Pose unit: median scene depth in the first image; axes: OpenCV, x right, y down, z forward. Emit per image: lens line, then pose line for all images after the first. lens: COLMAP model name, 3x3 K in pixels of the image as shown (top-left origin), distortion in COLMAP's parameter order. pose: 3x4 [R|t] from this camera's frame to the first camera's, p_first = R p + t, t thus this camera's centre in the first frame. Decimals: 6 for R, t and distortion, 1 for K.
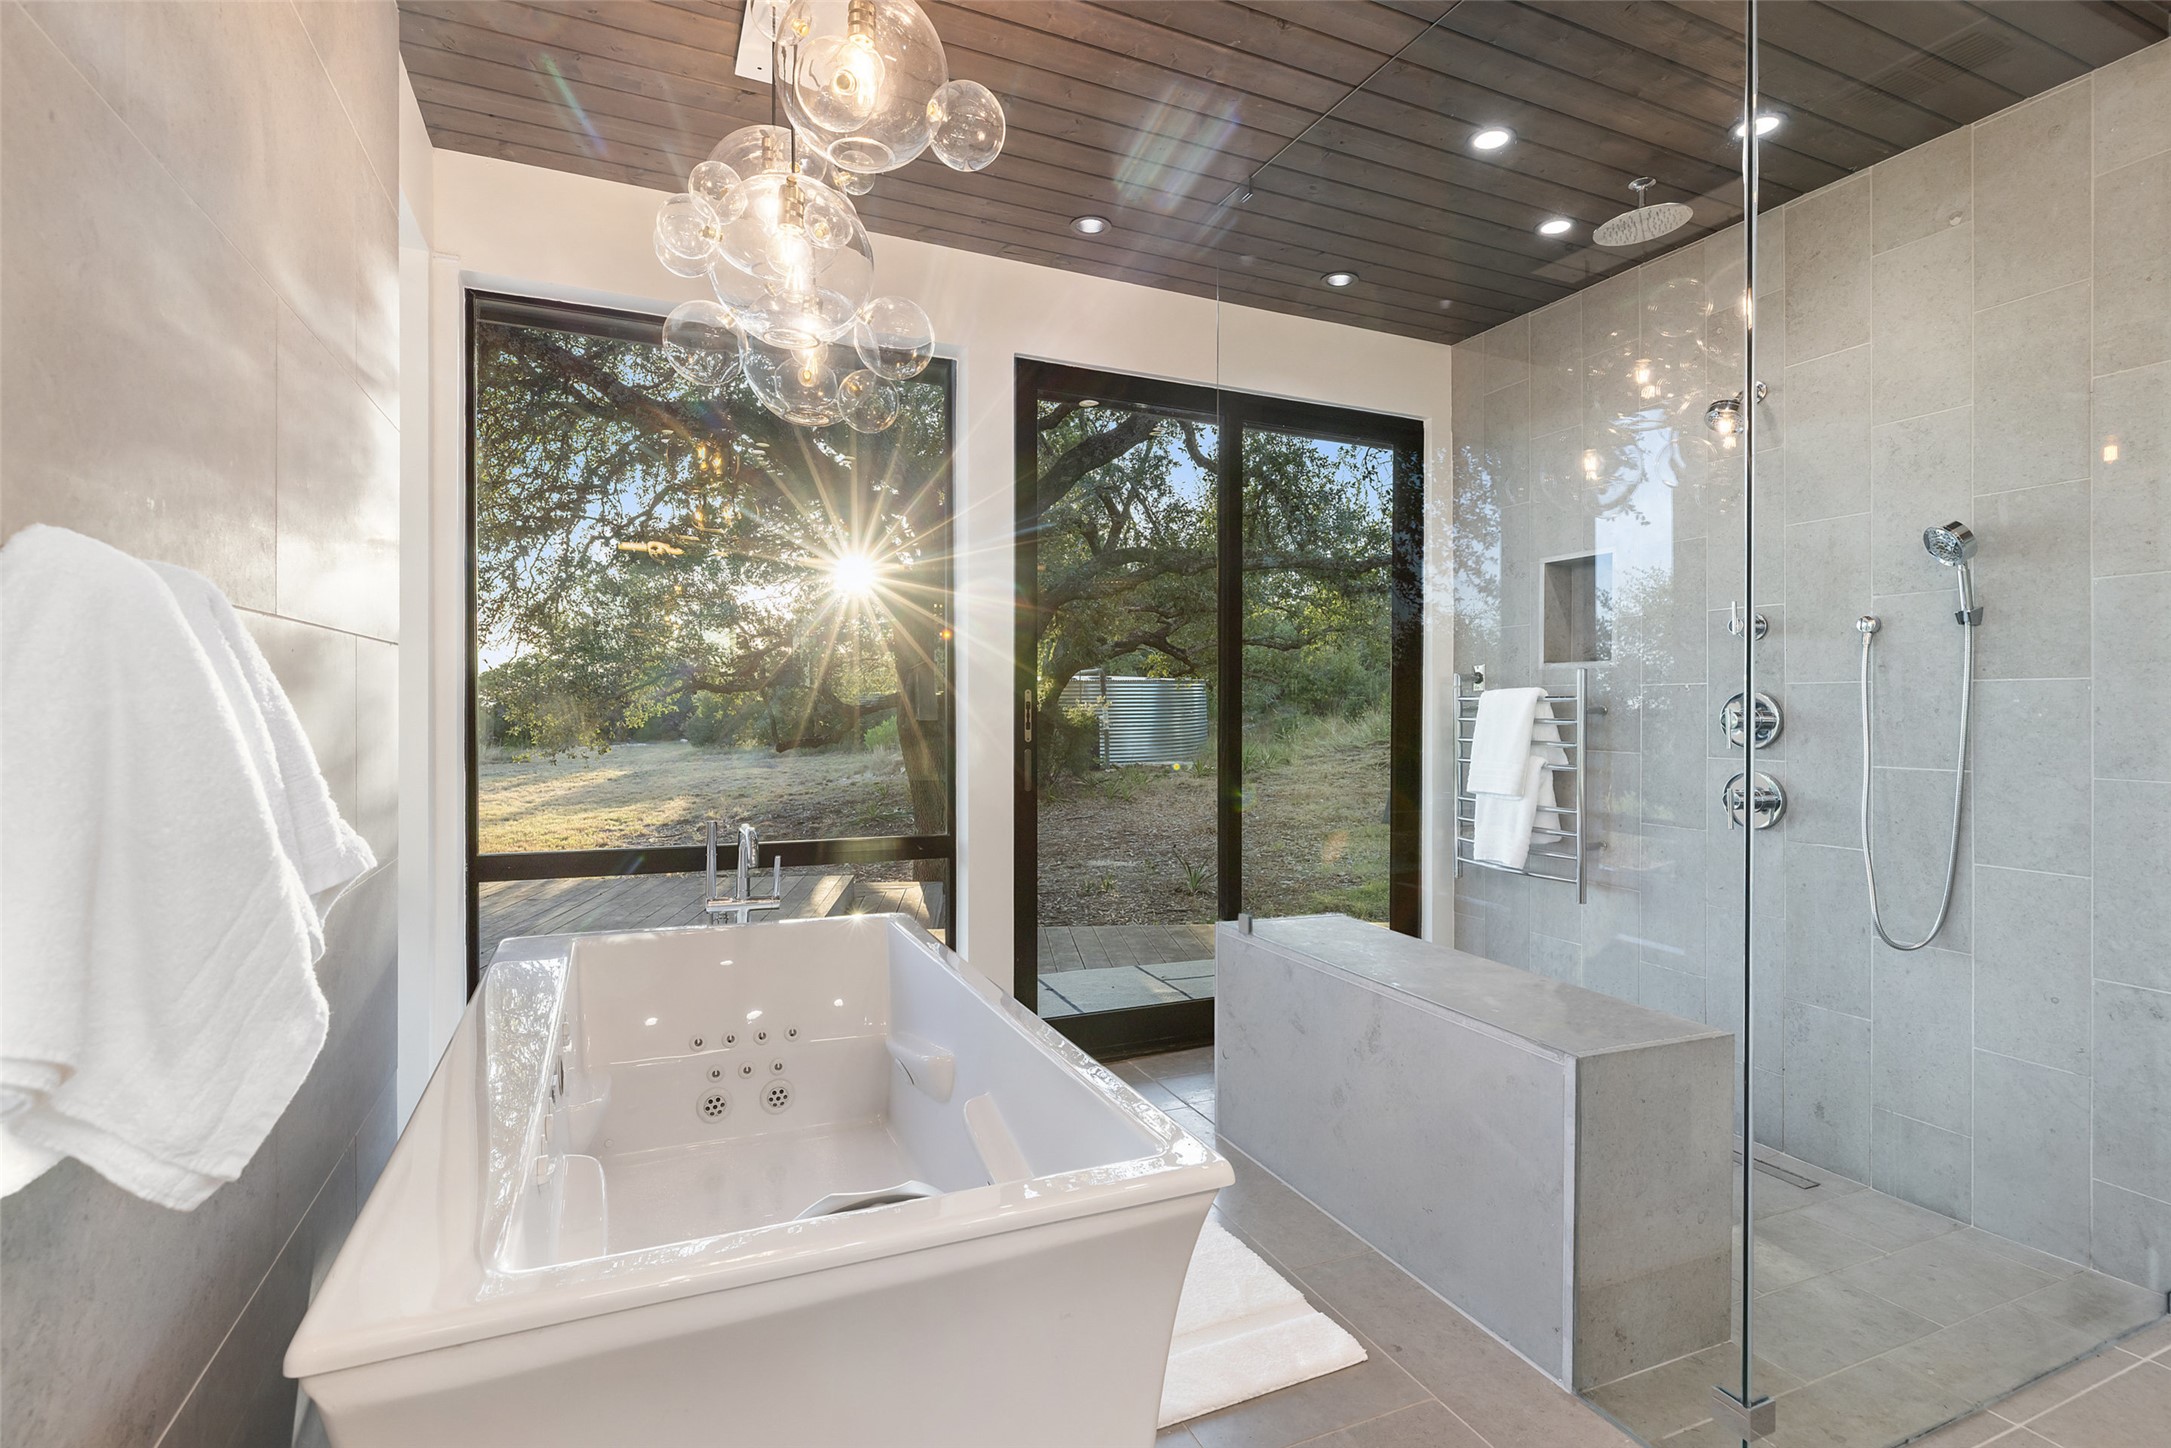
lens RADIAL K [[1031.9, 0, 1085.2], [0, 1031.9, 710.8], [0, 0, 1]] dist [0.001830, -0.000629]
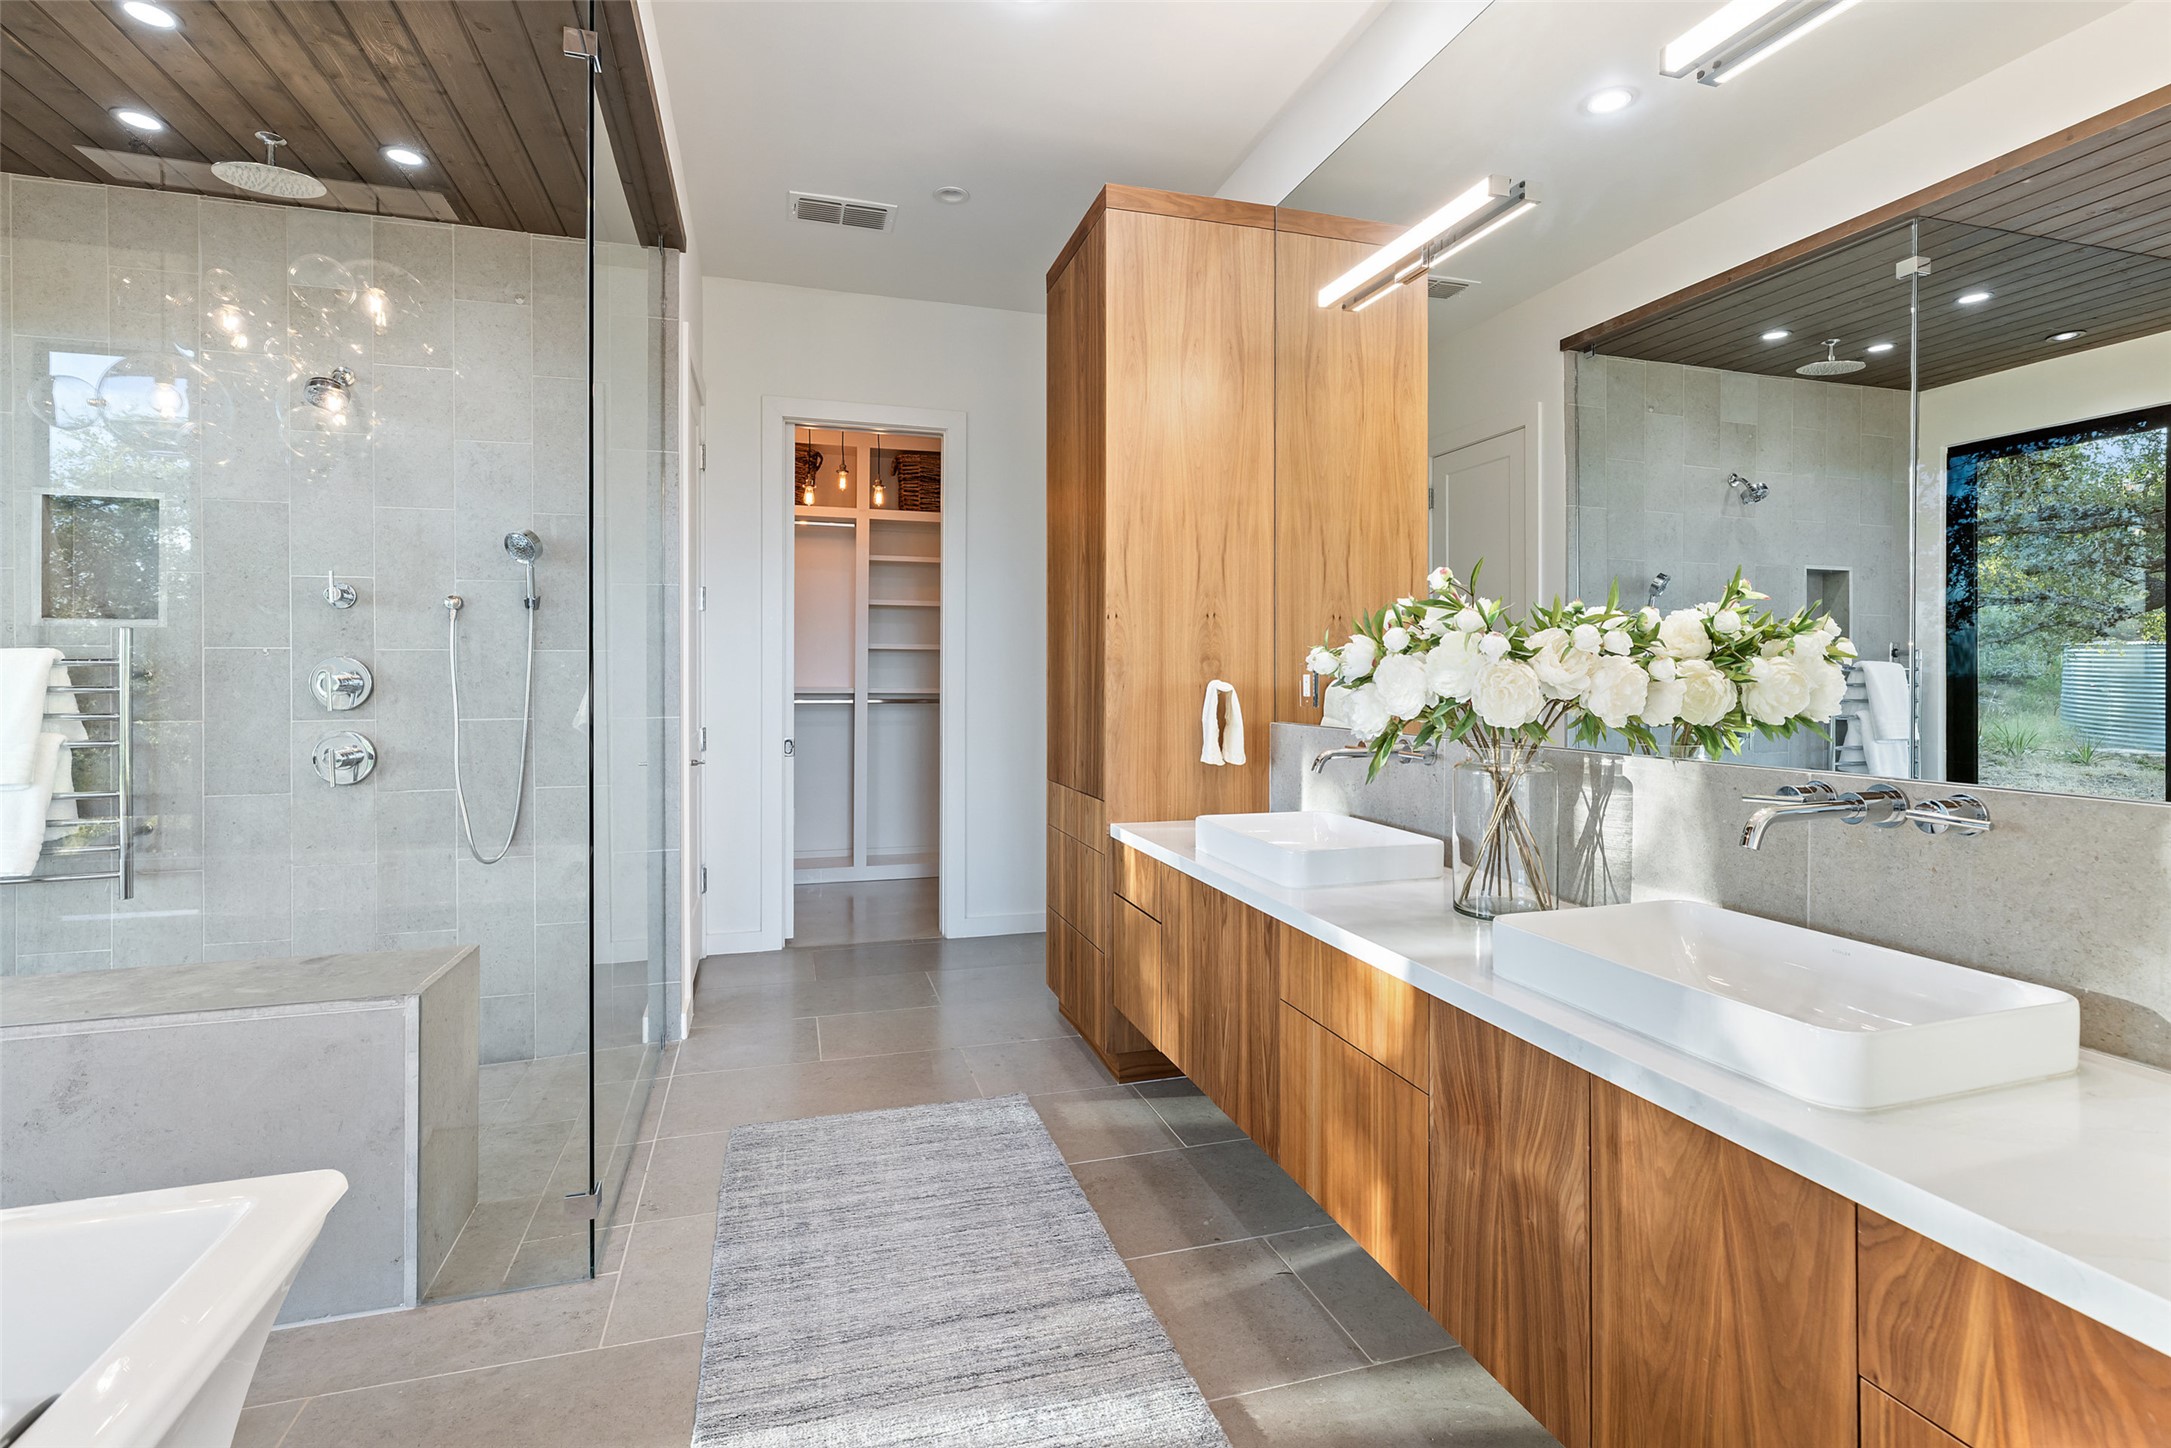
lens RADIAL K [[1031.9, 0, 1097.1], [0, 1031.9, 672.3], [0, 0, 1]] dist [0.001830, -0.000629]
pose [[0.114754, -0.005294, 0.993380, -0.333710], [0.007368, 0.999963, 0.004477, -0.001458], [-0.993367, 0.006805, 0.114789, 0.106914]]
